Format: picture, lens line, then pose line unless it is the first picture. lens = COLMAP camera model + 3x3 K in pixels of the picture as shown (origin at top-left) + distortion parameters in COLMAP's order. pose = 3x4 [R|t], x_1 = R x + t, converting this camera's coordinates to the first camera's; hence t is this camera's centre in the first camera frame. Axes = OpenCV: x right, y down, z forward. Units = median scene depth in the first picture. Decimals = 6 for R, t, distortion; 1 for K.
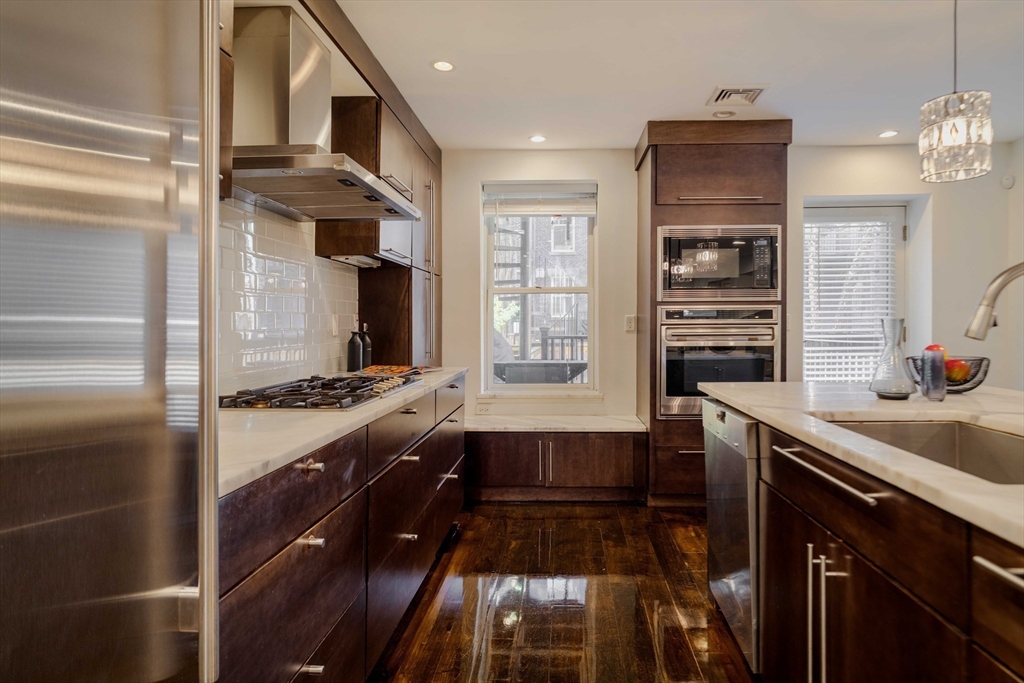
lens RADIAL K [[578.1, 0, 544.6], [0, 578.1, 313.1], [0, 0, 1]] dist [0.000144, -0.000171]
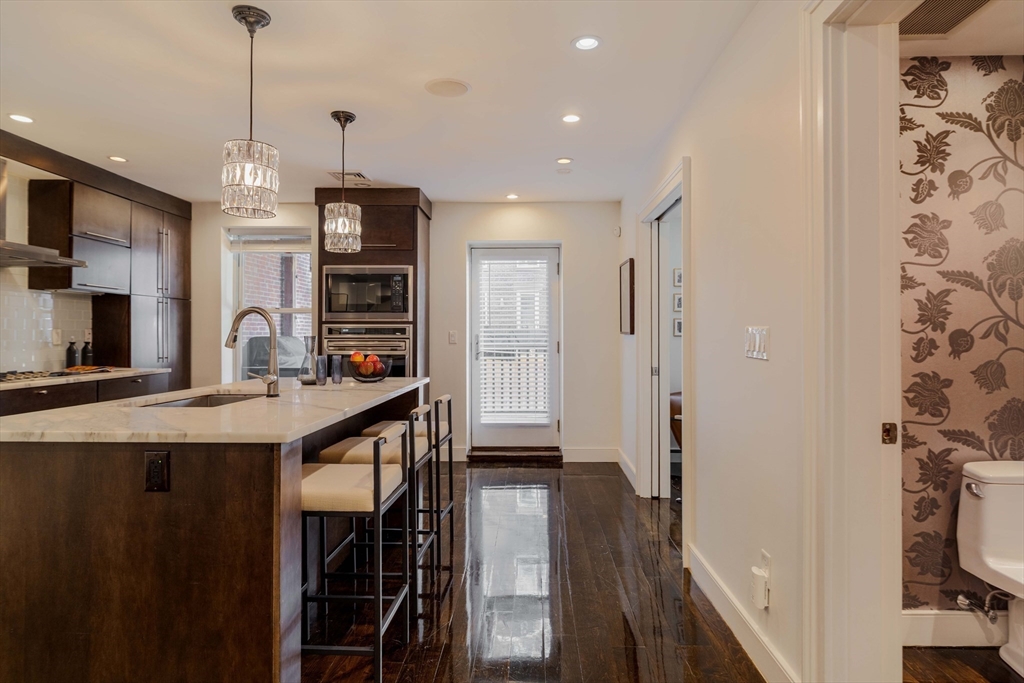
lens RADIAL K [[588.5, 0, 512.0], [0, 588.5, 341.5], [0, 0, 1]] dist [-0.001779, -0.001333]
pose [[0.999977, 0.006750, 0.000432, 0.644111], [-0.006759, 0.999581, 0.028133, -0.014373], [-0.000242, -0.028135, 0.999604, -0.378211]]
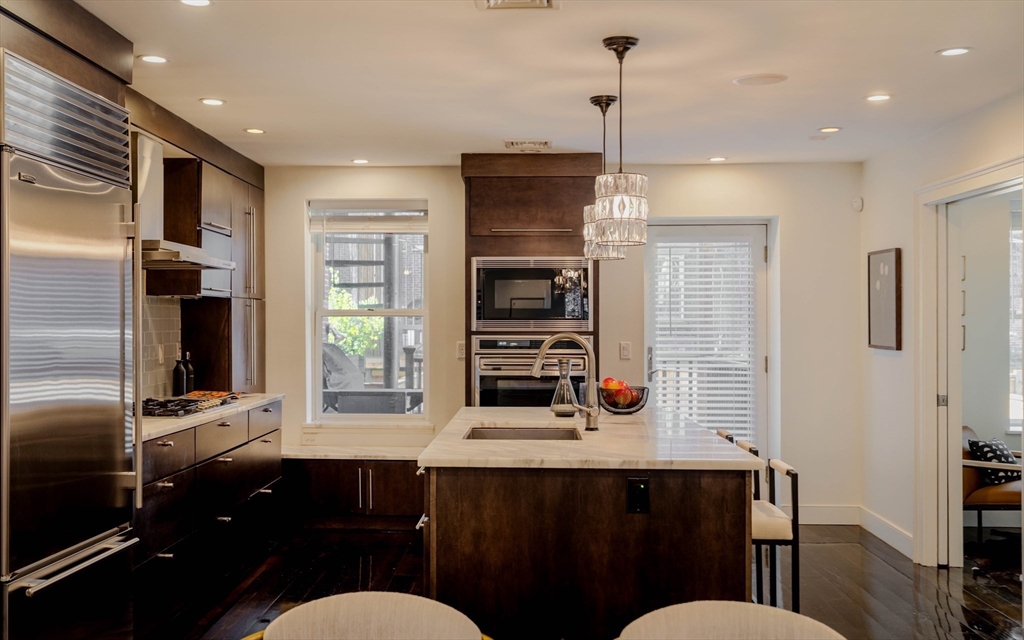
lens RADIAL K [[1055.4, 0, 444.6], [0, 1055.4, 338.7], [0, 0, 1]] dist [0.013769, 0.009681]
pose [[0.998916, 0.007216, -0.045983, 0.235744], [-0.005796, 0.999505, 0.030938, -0.064407], [0.046183, -0.030638, 0.998463, -0.861165]]
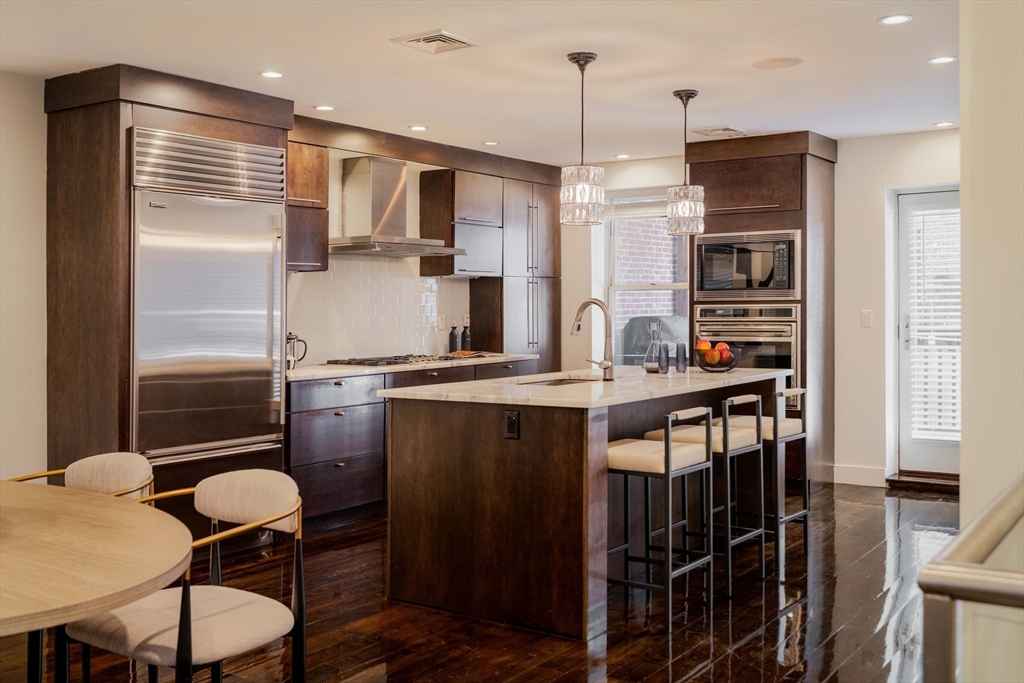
lens RADIAL K [[1013.1, 0, 516.0], [0, 1013.1, 308.9], [0, 0, 1]] dist [0.011847, 0.008141]
pose [[0.841952, -0.001951, -0.539548, 0.982953], [0.014847, 0.999699, 0.019553, -0.049628], [0.539348, -0.024473, 0.841727, -0.869642]]
